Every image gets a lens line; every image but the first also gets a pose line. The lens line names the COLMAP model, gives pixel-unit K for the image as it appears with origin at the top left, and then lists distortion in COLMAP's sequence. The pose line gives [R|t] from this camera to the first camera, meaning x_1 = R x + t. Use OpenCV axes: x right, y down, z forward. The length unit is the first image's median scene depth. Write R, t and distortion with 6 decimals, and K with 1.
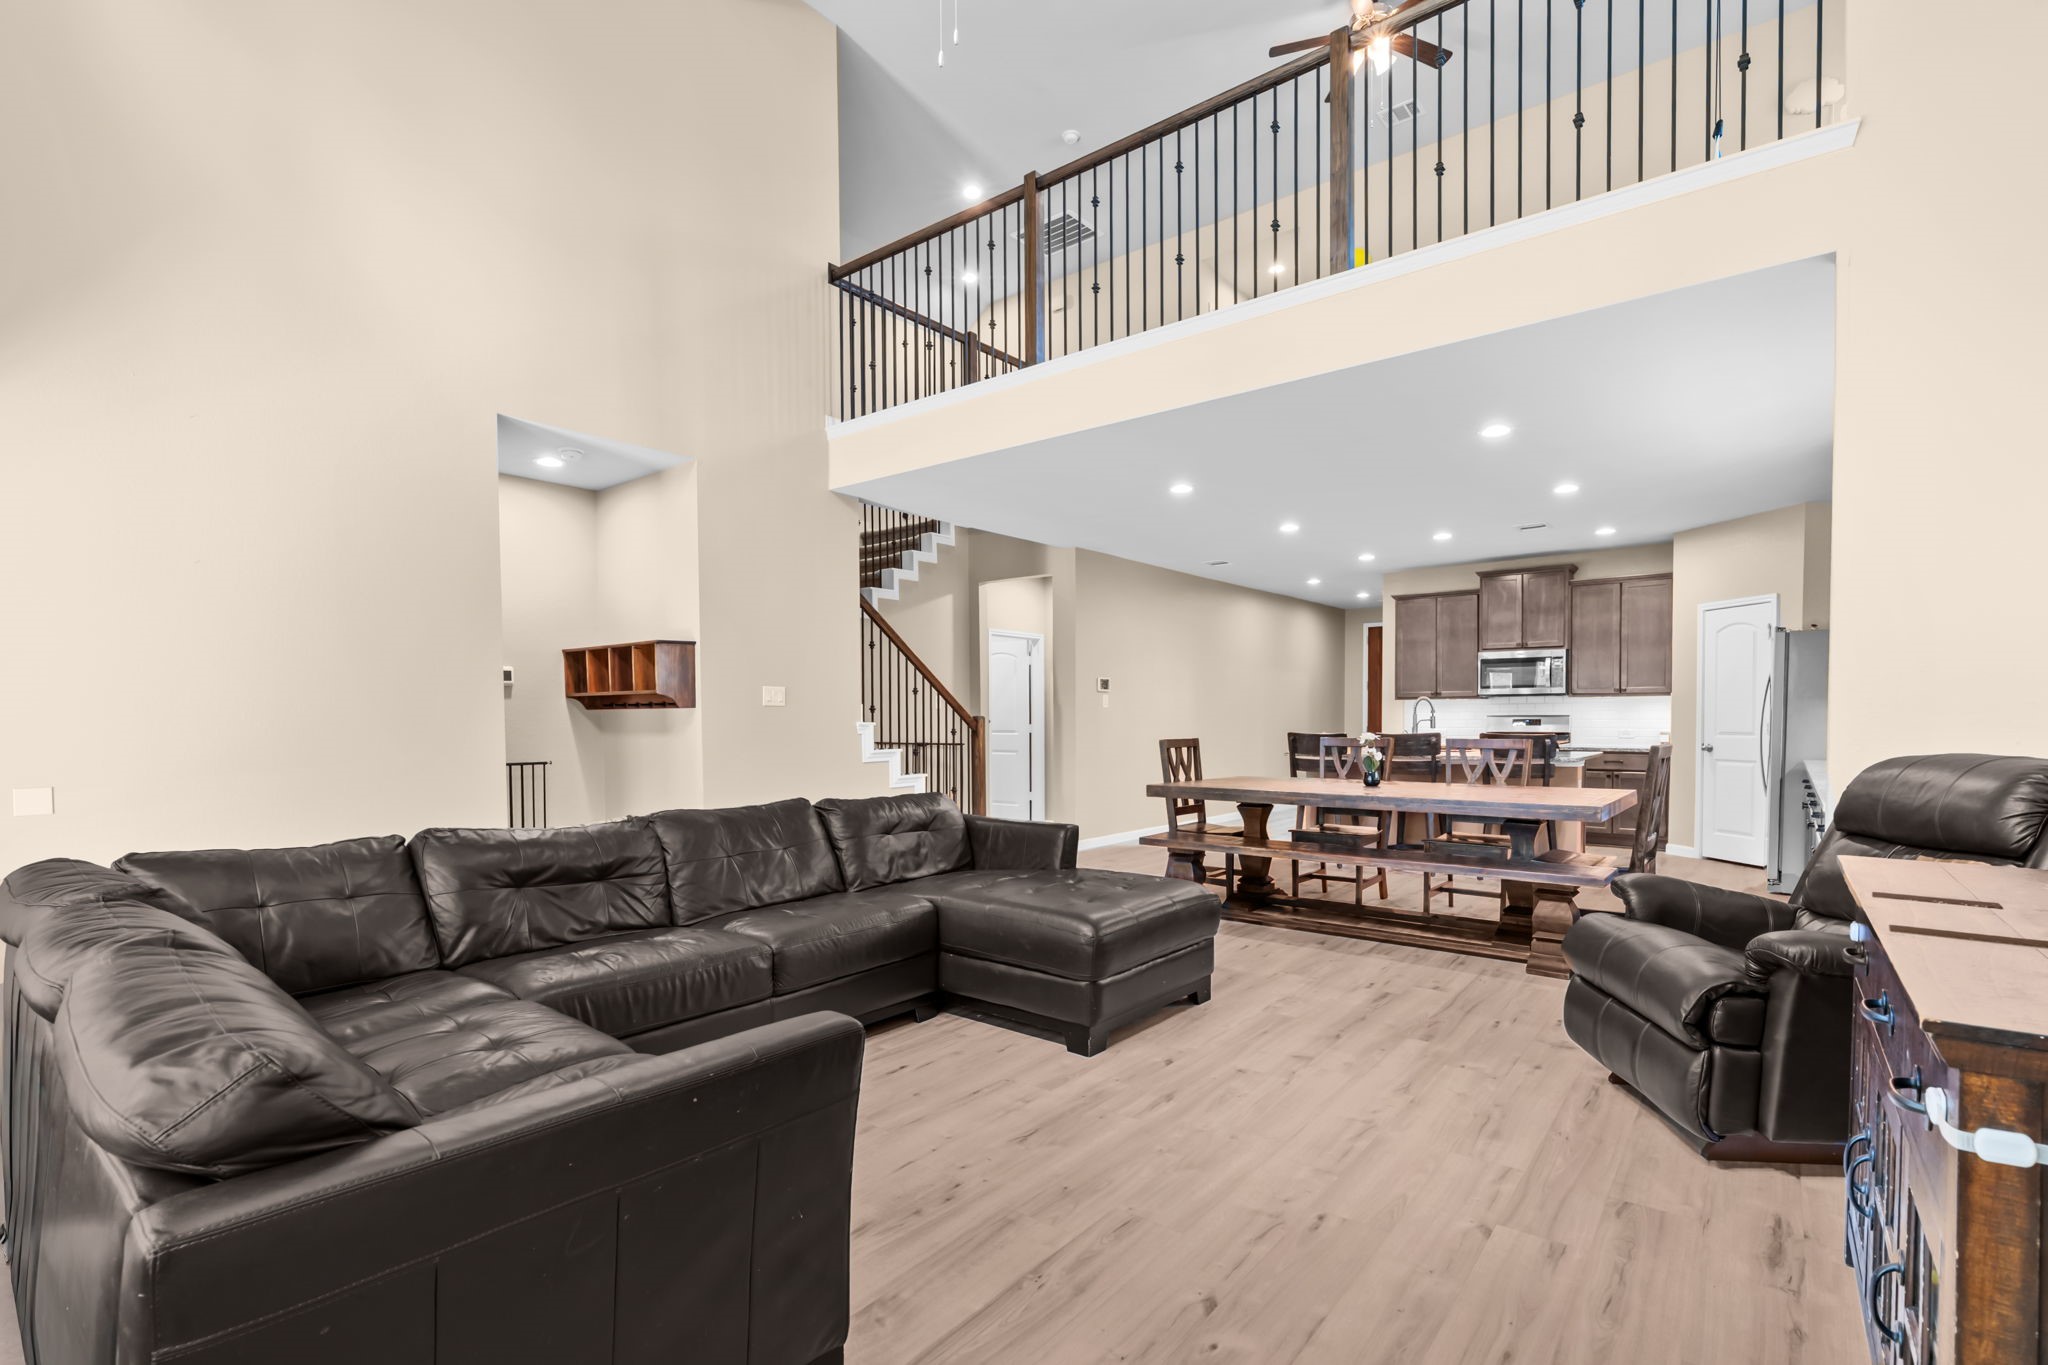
lens RADIAL K [[950.5, 0, 1016.6], [0, 950.5, 732.2], [0, 0, 1]] dist [-0.000331, -0.000213]
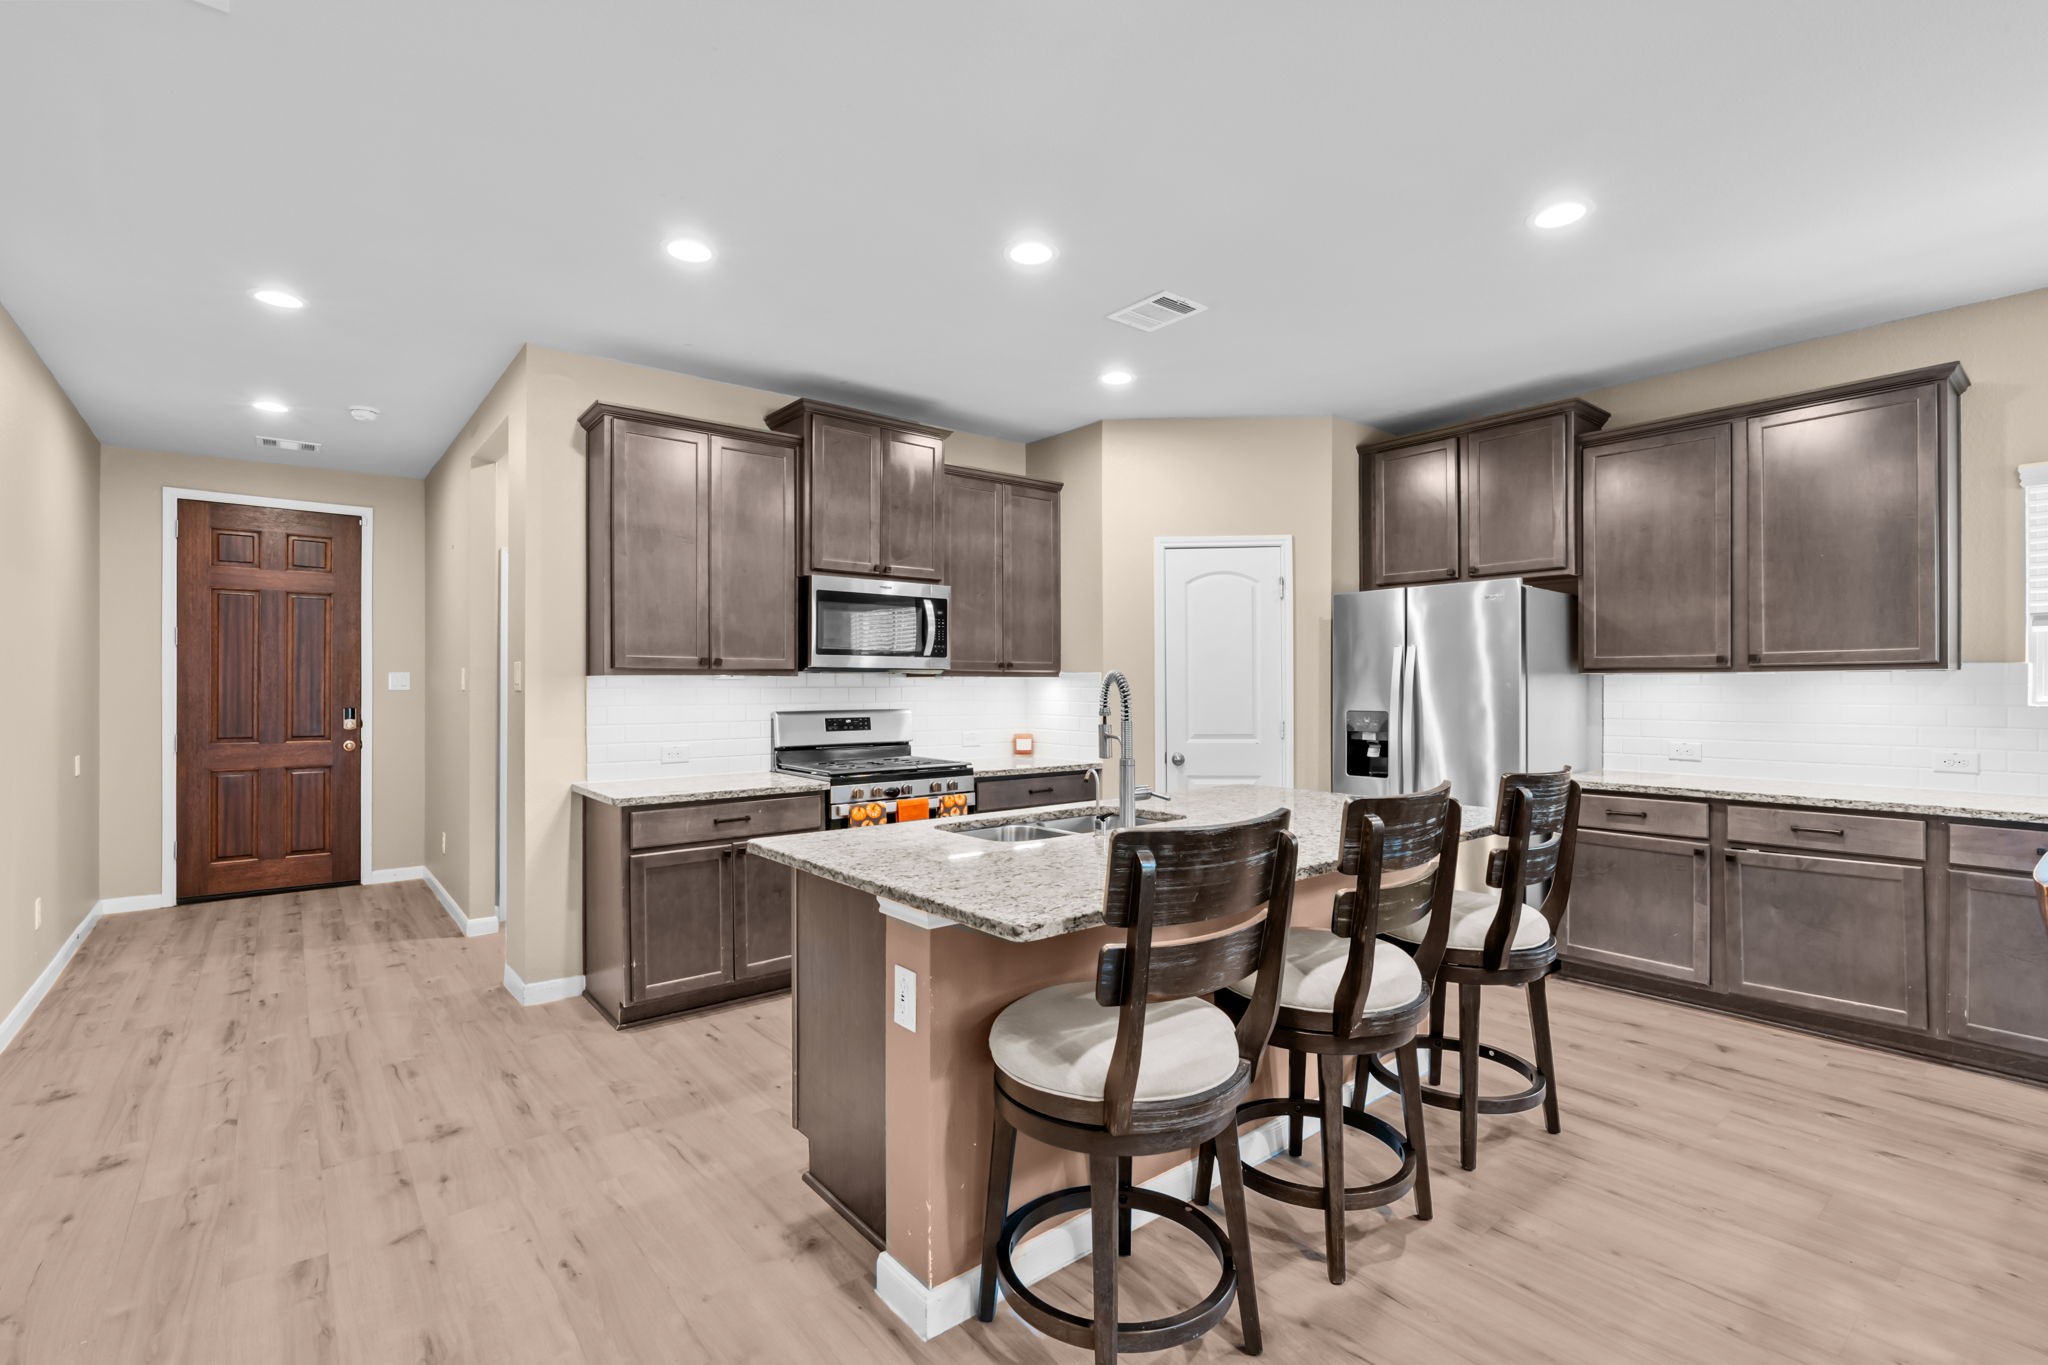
lens RADIAL K [[927.3, 0, 1022.6], [0, 927.3, 688.6], [0, 0, 1]] dist [-0.000390, 0.000700]
pose [[0.203670, 0.005248, 0.979025, 0.075267], [0.018097, 0.999795, -0.009124, -0.024676], [-0.978872, 0.019576, 0.203534, 0.856358]]
